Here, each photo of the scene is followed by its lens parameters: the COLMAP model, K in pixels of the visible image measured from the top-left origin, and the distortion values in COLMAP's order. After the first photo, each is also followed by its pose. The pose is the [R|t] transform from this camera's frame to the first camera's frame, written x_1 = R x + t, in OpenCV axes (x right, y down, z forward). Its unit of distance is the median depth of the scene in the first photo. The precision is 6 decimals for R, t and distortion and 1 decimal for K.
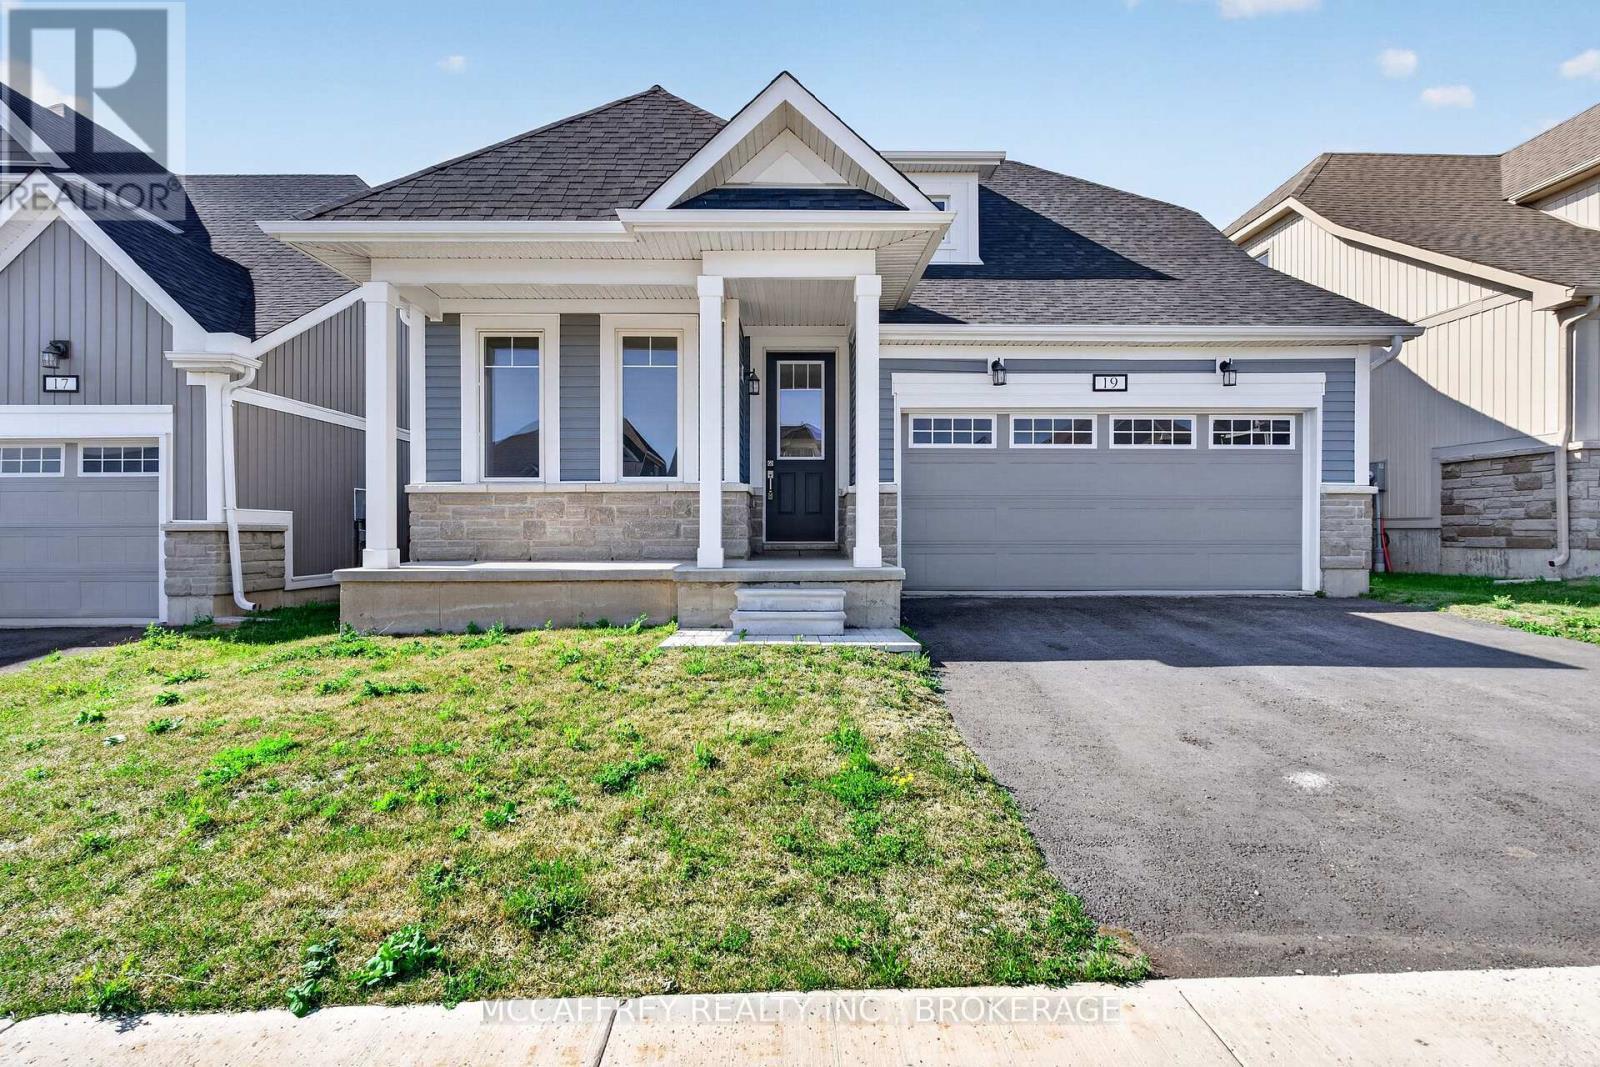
lens RADIAL K [[786.3, 0, 799.1], [0, 786.3, 529.5], [0, 0, 1]] dist [0.000737, -0.000259]
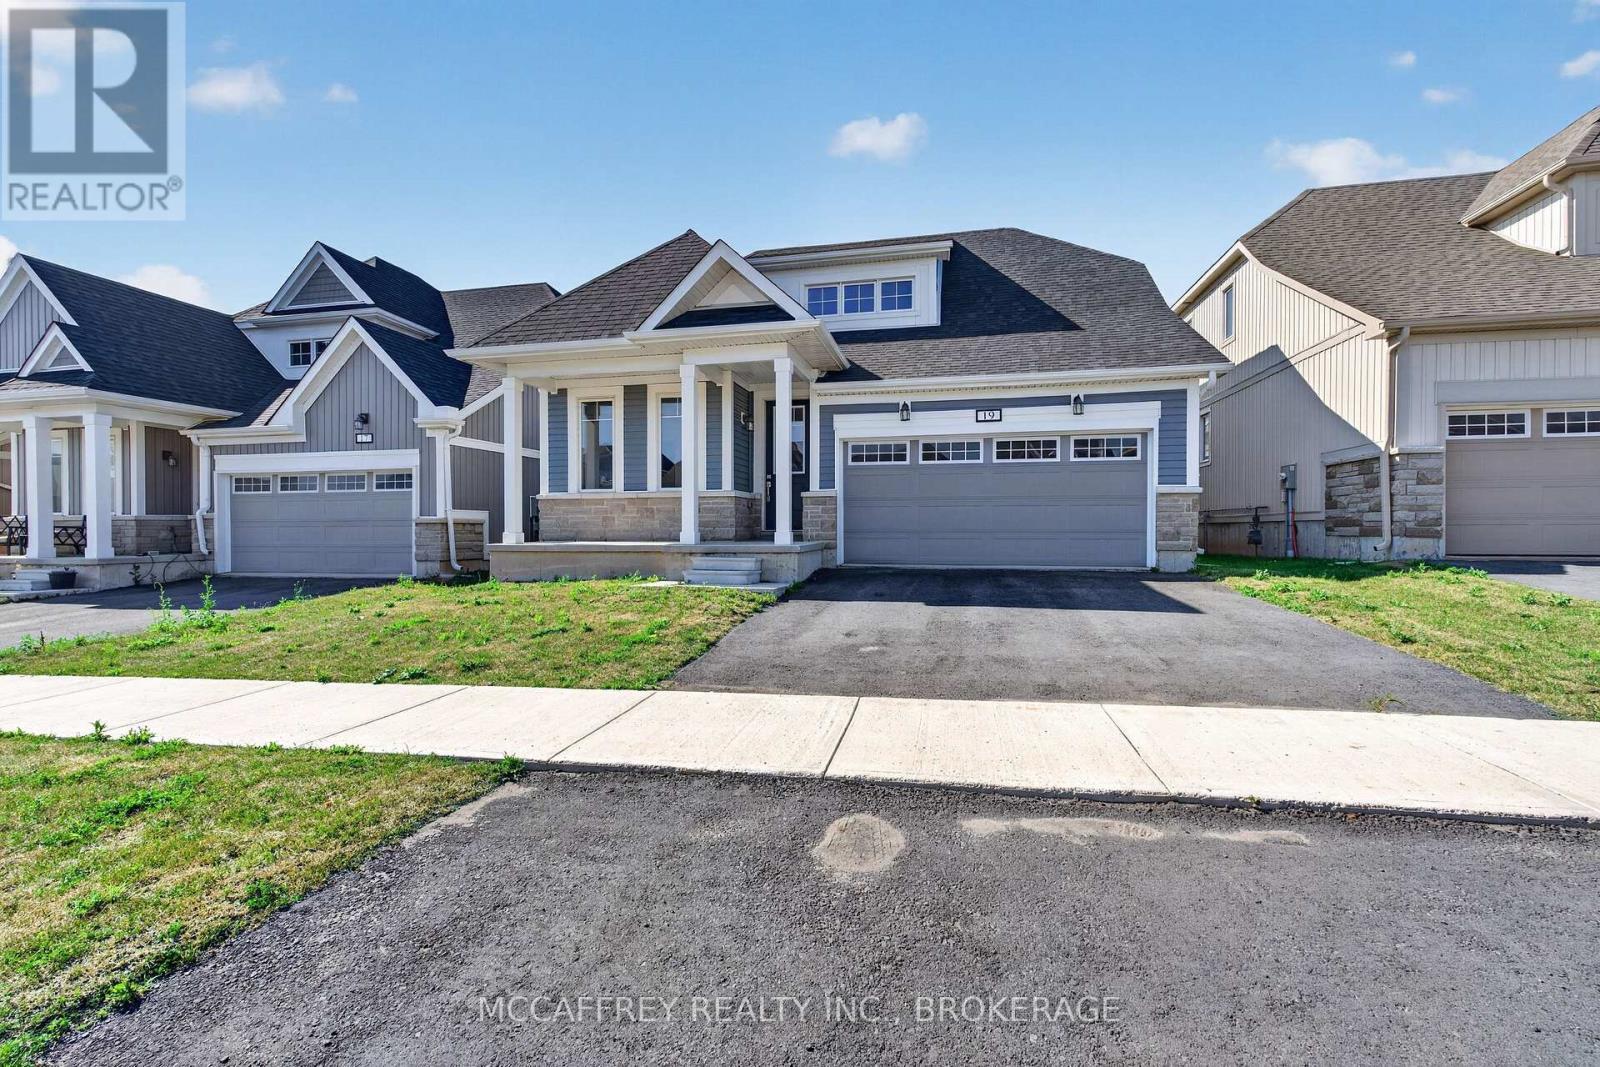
lens RADIAL K [[690.7, 0, 800.7], [0, 690.7, 528.5], [0, 0, 1]] dist [0.016625, -0.000154]
pose [[0.972441, 0.000369, -0.233149, 0.355264], [0.000315, 0.999996, 0.002895, 0.009628], [0.233149, -0.002888, 0.972437, -0.266913]]
